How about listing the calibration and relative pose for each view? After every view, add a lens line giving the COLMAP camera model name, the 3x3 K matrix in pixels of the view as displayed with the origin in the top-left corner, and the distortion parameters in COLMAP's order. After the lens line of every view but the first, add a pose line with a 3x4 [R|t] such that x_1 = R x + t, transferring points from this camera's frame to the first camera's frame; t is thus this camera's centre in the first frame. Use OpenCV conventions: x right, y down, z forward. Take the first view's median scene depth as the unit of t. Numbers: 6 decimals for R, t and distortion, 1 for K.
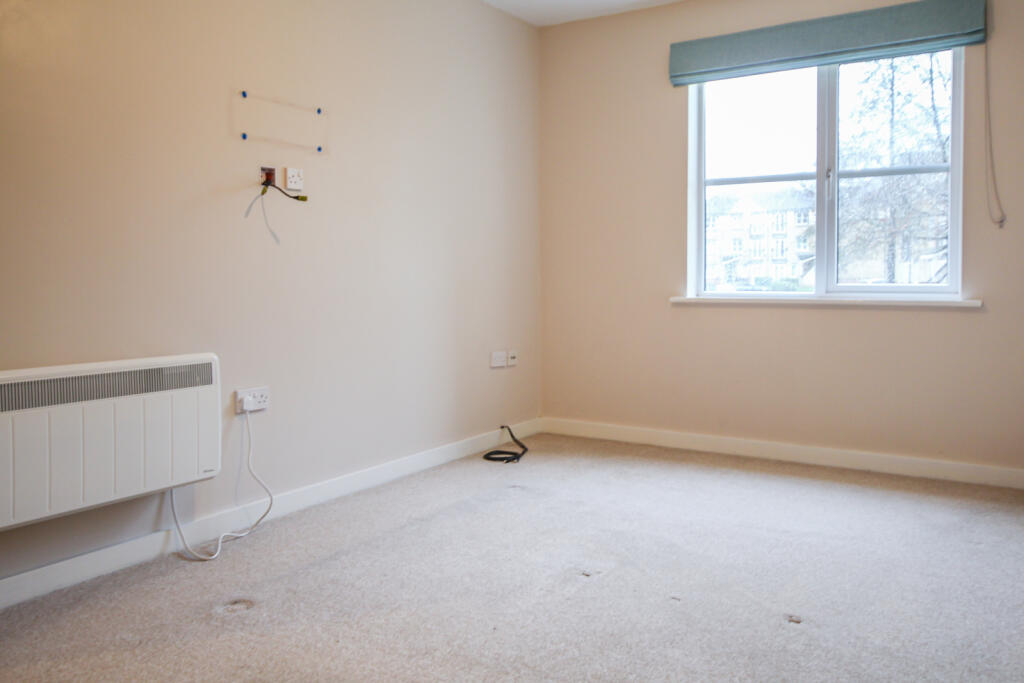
lens RADIAL K [[807.8, 0, 510.0], [0, 807.8, 298.4], [0, 0, 1]] dist [-0.003654, -0.001015]
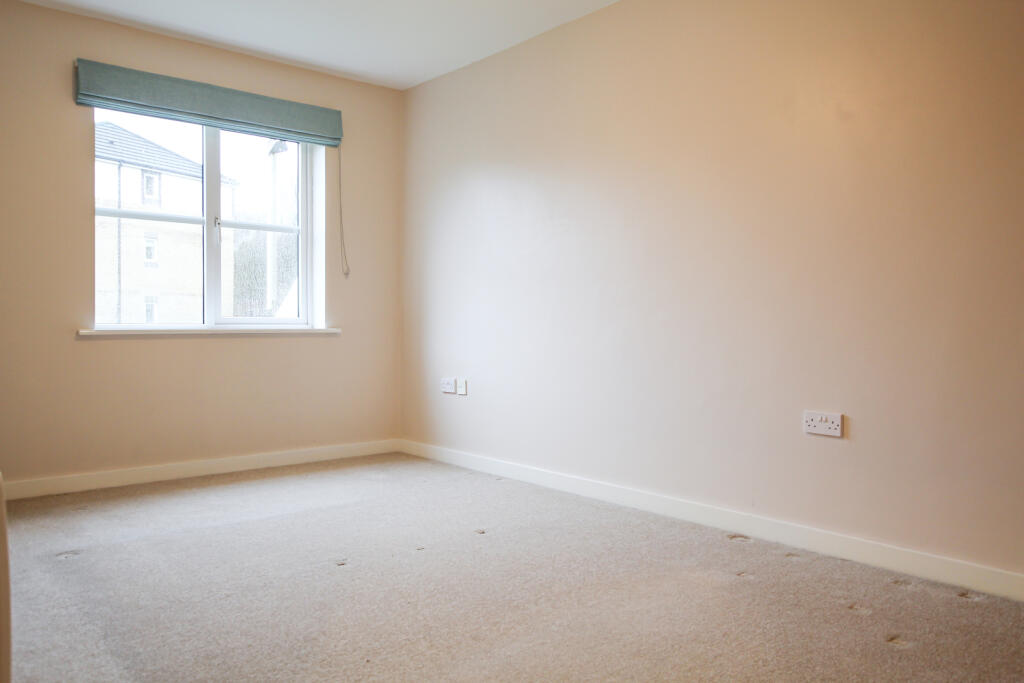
lens RADIAL K [[771.6, 0, 512.0], [0, 771.6, 341.5], [0, 0, 1]] dist [-0.002226, 0.001901]
pose [[0.268766, -0.019022, 0.963018, -0.559839], [0.022651, 0.999653, 0.013424, 0.012422], [-0.962939, 0.018205, 0.269104, 0.297495]]
